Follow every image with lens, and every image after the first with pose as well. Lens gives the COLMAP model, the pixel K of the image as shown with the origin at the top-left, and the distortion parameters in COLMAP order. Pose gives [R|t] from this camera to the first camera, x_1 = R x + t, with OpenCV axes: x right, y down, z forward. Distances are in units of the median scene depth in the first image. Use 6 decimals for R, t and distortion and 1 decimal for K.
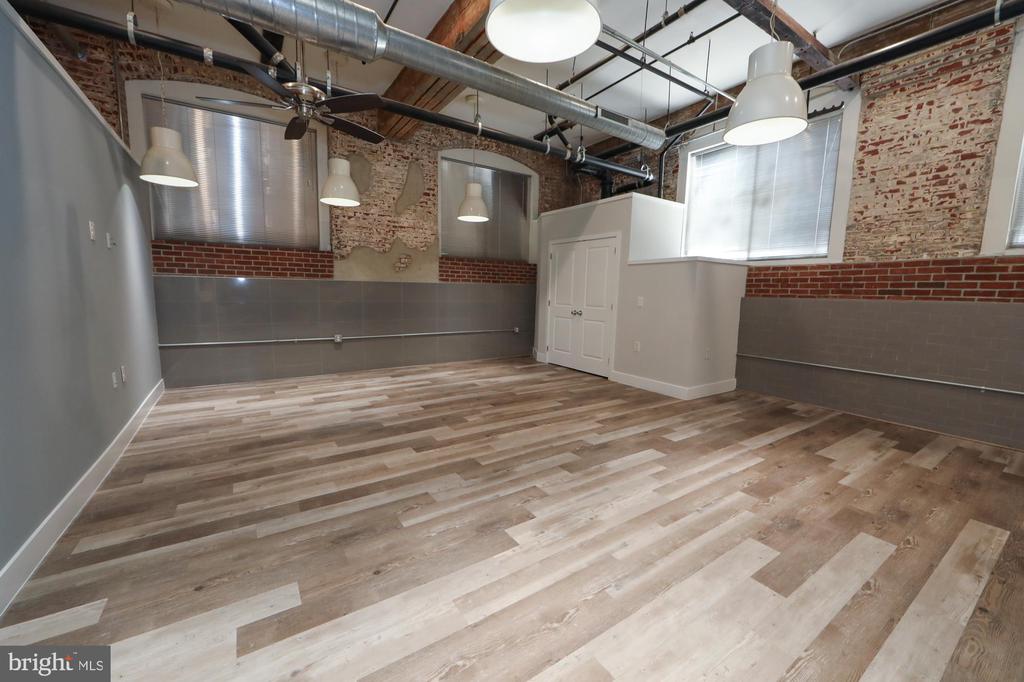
lens RADIAL K [[402.5, 0, 505.5], [0, 402.5, 343.7], [0, 0, 1]] dist [-0.013675, 0.003218]
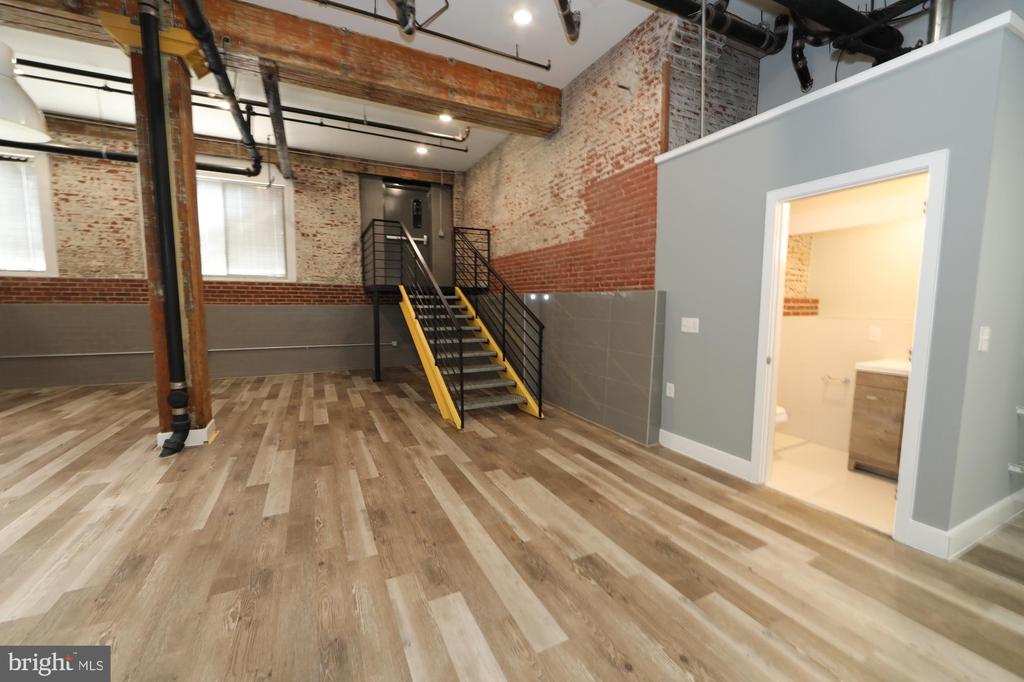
lens RADIAL K [[402.5, 0, 505.5], [0, 402.5, 343.5], [0, 0, 1]] dist [-0.013675, 0.003218]
pose [[0.131823, -0.115487, 0.984523, -0.342830], [0.122043, 0.987525, 0.099498, 0.077887], [-0.983732, 0.107038, 0.144273, -0.740947]]
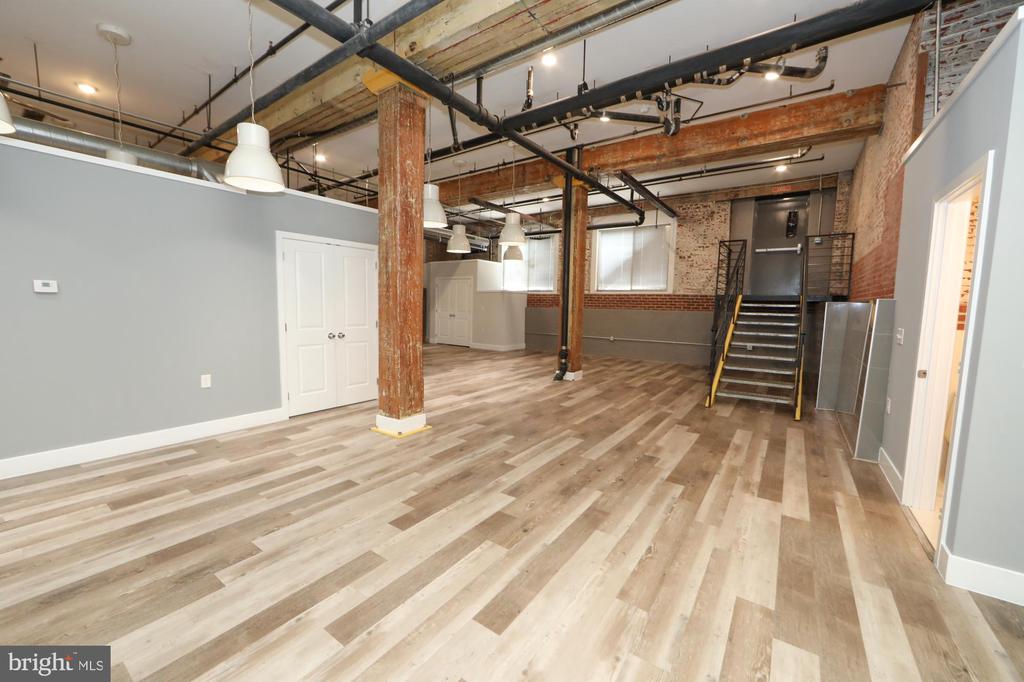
lens RADIAL K [[402.5, 0, 504.8], [0, 402.5, 343.9], [0, 0, 1]] dist [-0.013675, 0.003218]
pose [[0.933971, -0.033947, 0.355732, -0.470349], [0.042570, 0.998958, -0.016439, 0.172054], [-0.354804, 0.030497, 0.934443, -1.504183]]
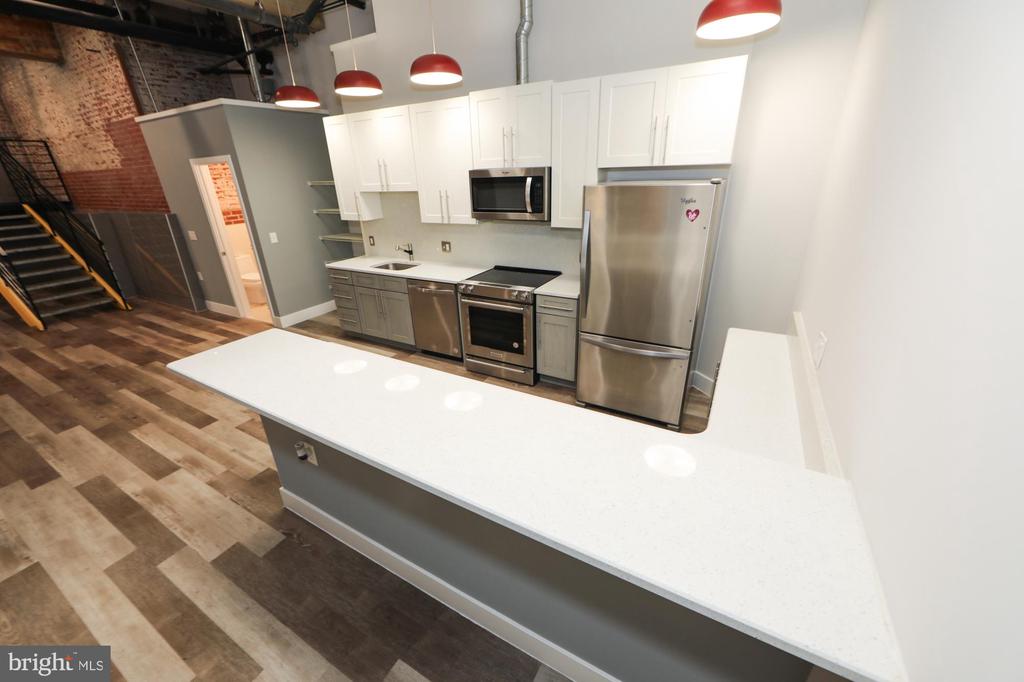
lens RADIAL K [[402.5, 0, 506.6], [0, 402.5, 342.6], [0, 0, 1]] dist [-0.013675, 0.003218]
pose [[-0.454893, -0.352435, 0.817839, -1.278881], [0.137552, 0.879530, 0.455528, 0.012343], [-0.879859, 0.319712, -0.351614, -1.397120]]
